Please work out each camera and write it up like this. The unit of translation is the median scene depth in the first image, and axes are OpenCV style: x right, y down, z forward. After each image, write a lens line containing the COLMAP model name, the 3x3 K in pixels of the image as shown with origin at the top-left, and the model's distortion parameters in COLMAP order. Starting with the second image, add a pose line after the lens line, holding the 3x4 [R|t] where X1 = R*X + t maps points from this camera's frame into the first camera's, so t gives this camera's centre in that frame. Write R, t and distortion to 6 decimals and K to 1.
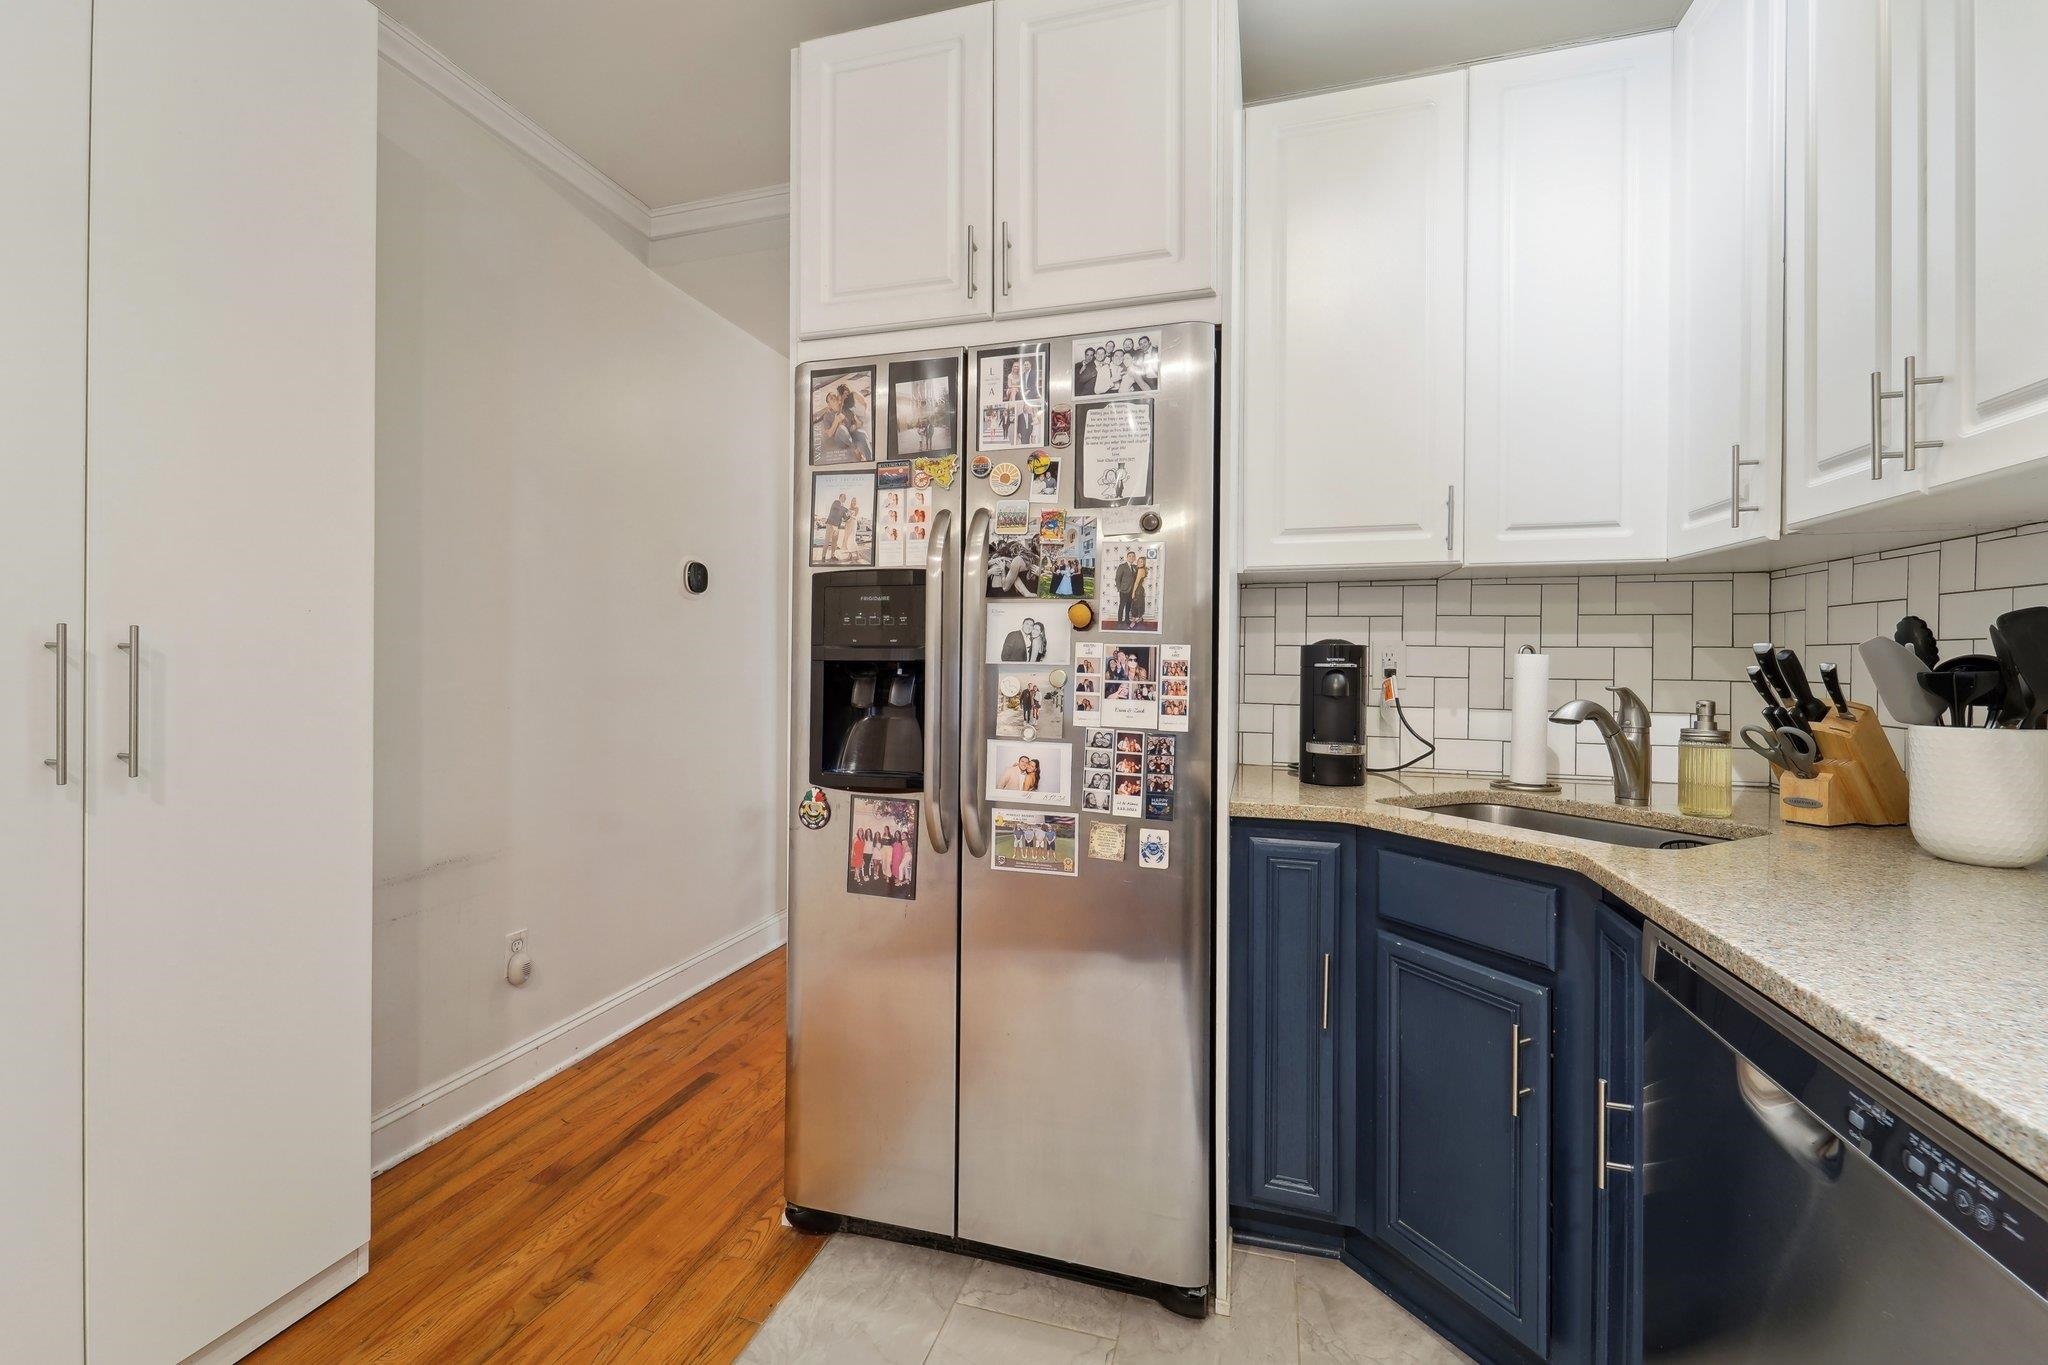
lens RADIAL K [[861.4, 0, 1004.4], [0, 861.4, 662.2], [0, 0, 1]] dist [0.000198, -0.000097]
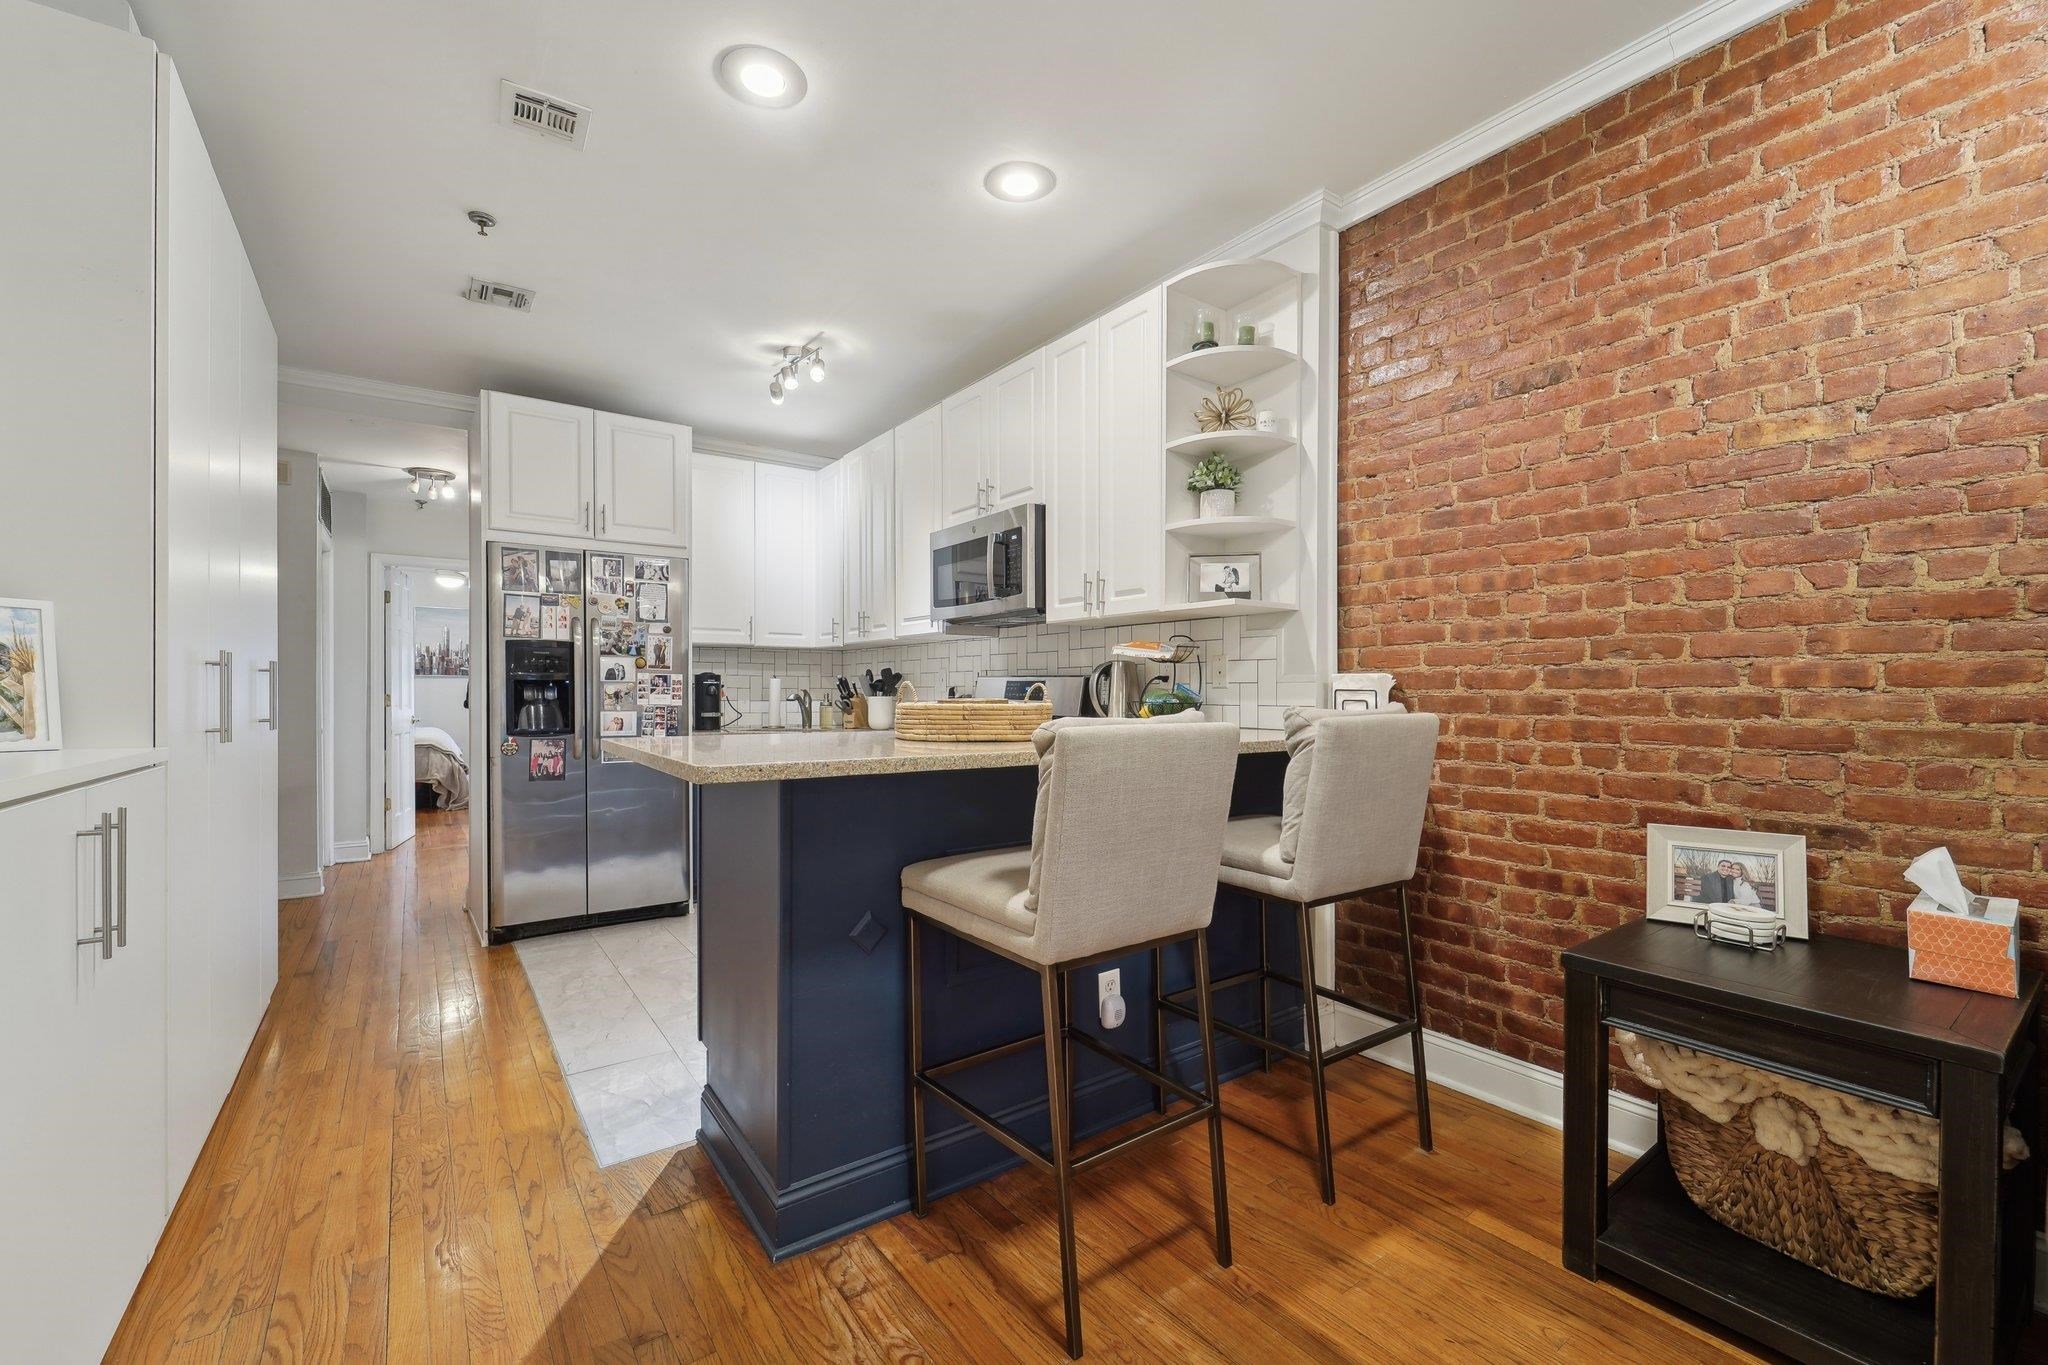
lens RADIAL K [[843.0, 0, 1018.1], [0, 843.0, 697.3], [0, 0, 1]] dist [0.002350, 0.000038]
pose [[0.604245, -0.012227, 0.796705, -1.252167], [0.004266, 0.999918, 0.012110, 0.024822], [-0.796787, -0.003919, 0.604247, -1.463827]]
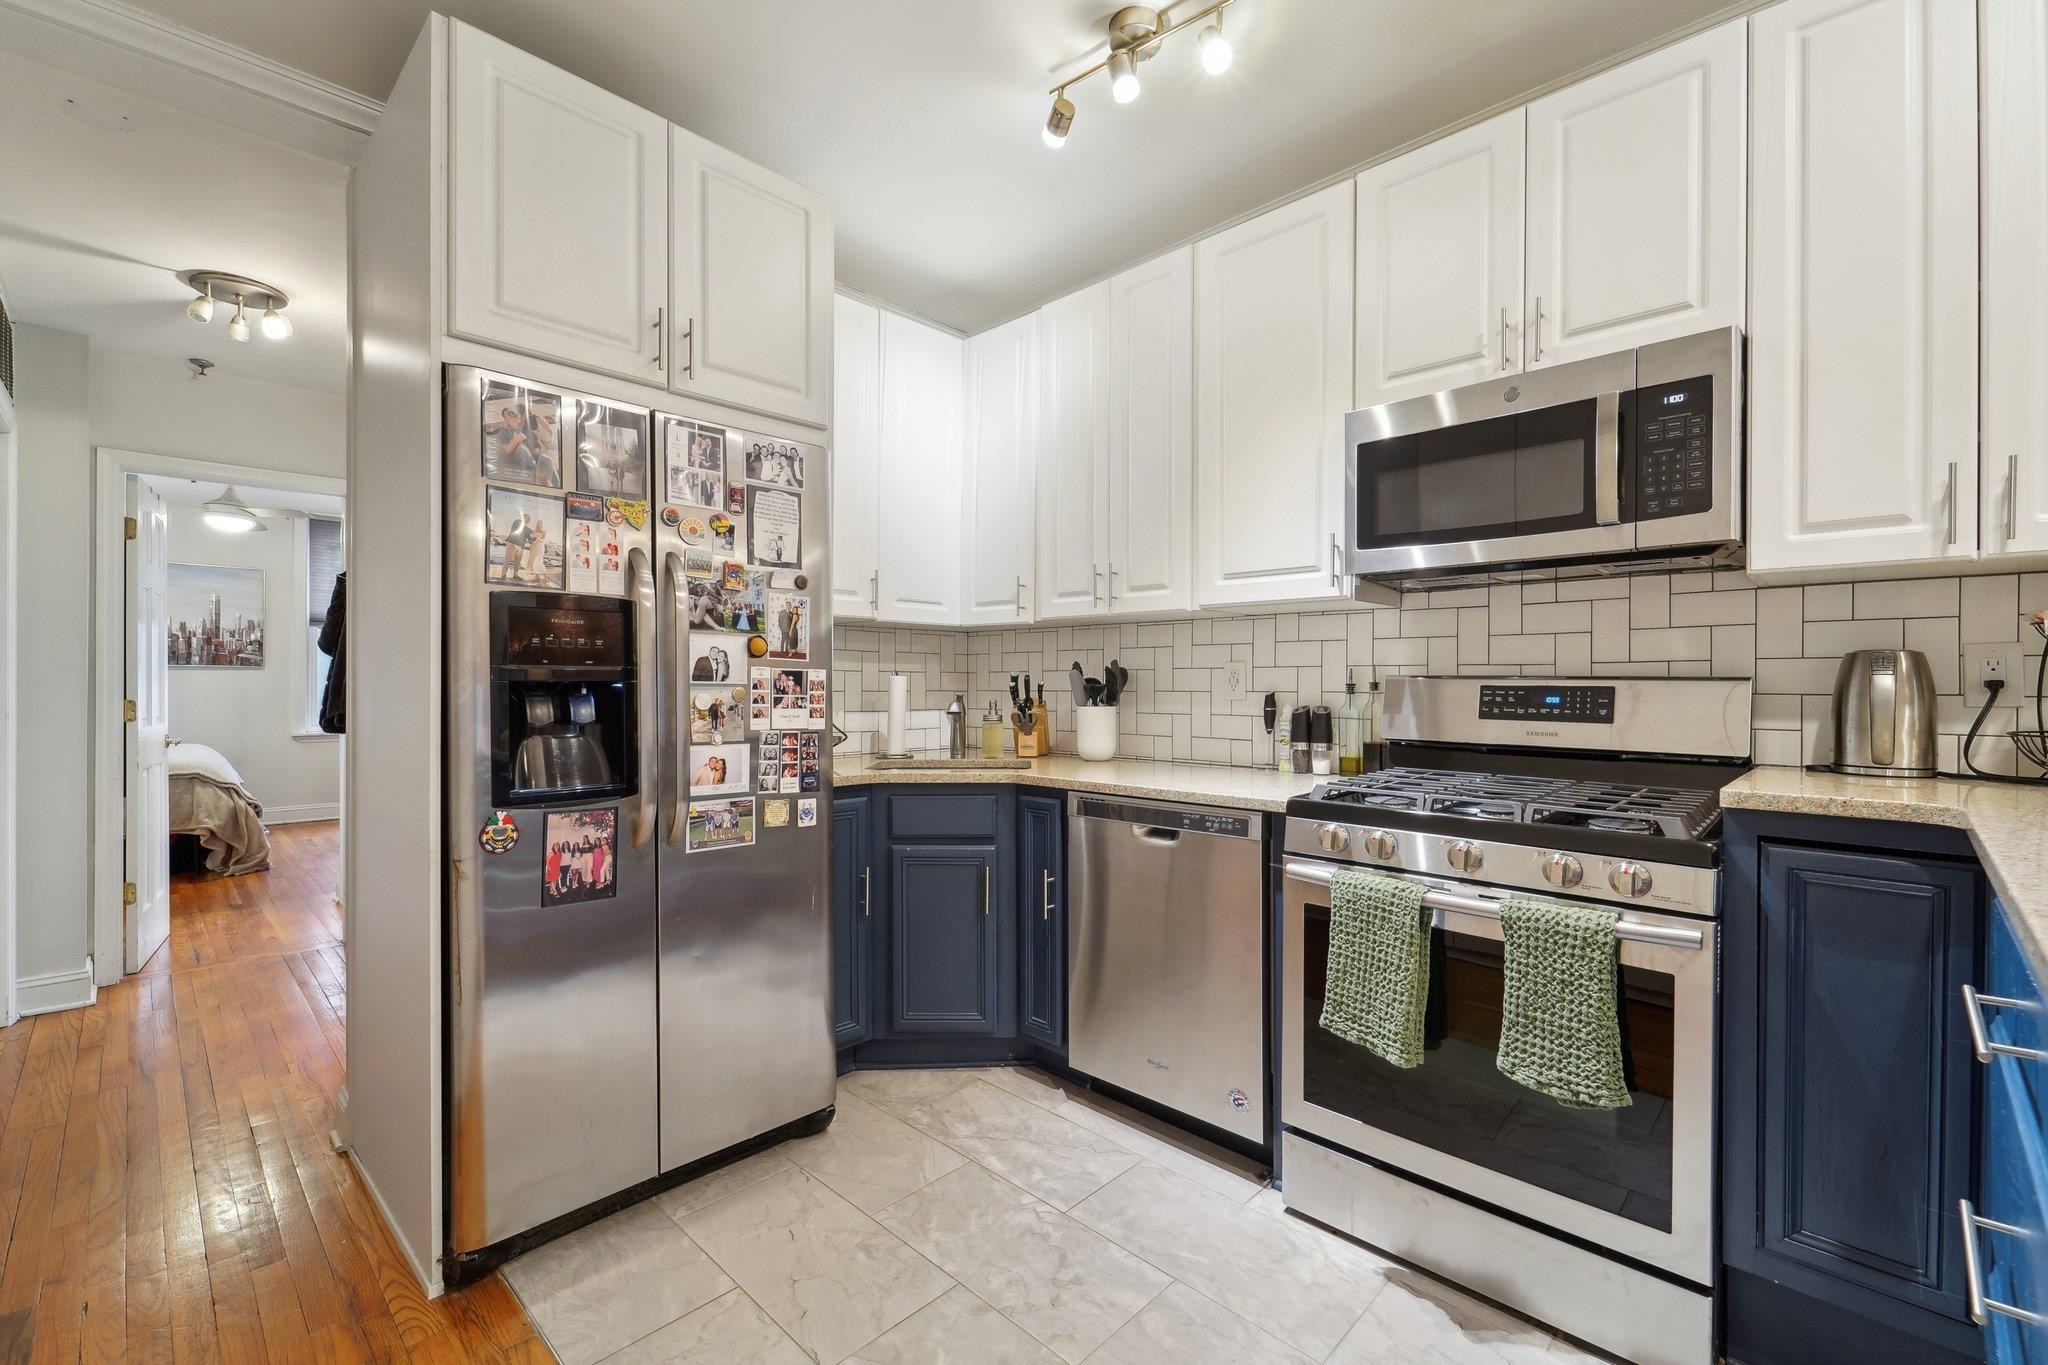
lens RADIAL K [[867.1, 0, 1045.6], [0, 867.1, 687.0], [0, 0, 1]] dist [0.001037, -0.000576]
pose [[0.442153, -0.008433, 0.896900, -0.893529], [0.001575, 0.999962, 0.008626, -0.002604], [-0.896938, -0.002402, 0.442149, 0.012597]]
